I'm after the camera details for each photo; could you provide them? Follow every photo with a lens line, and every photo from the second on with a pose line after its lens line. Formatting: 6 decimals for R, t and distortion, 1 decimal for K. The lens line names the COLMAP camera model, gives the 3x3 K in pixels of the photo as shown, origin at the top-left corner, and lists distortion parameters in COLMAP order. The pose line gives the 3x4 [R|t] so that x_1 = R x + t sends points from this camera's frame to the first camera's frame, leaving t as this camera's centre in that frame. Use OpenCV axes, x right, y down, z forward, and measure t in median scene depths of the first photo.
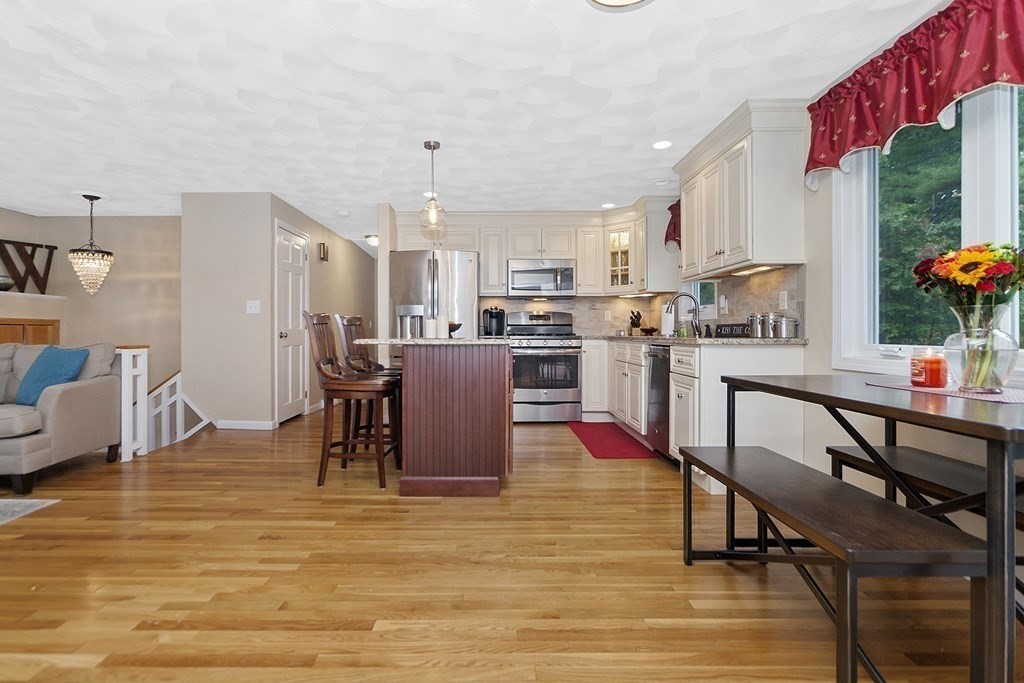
lens RADIAL K [[490.3, 0, 512.0], [0, 490.3, 341.5], [0, 0, 1]] dist [-0.001622, -0.000395]
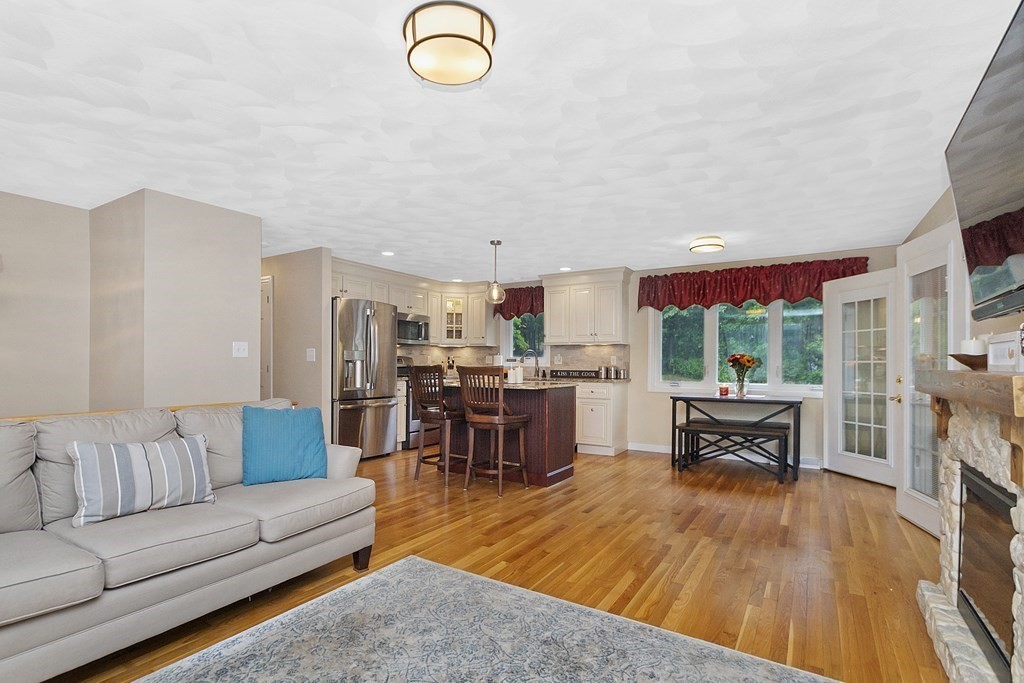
lens RADIAL K [[484.9, 0, 511.7], [0, 484.9, 365.7], [0, 0, 1]] dist [0.000246, -0.000037]
pose [[0.541468, 0.002487, 0.840718, -1.418622], [0.006704, 0.999951, -0.007275, -0.049400], [-0.840695, 0.009575, 0.541425, 0.245833]]
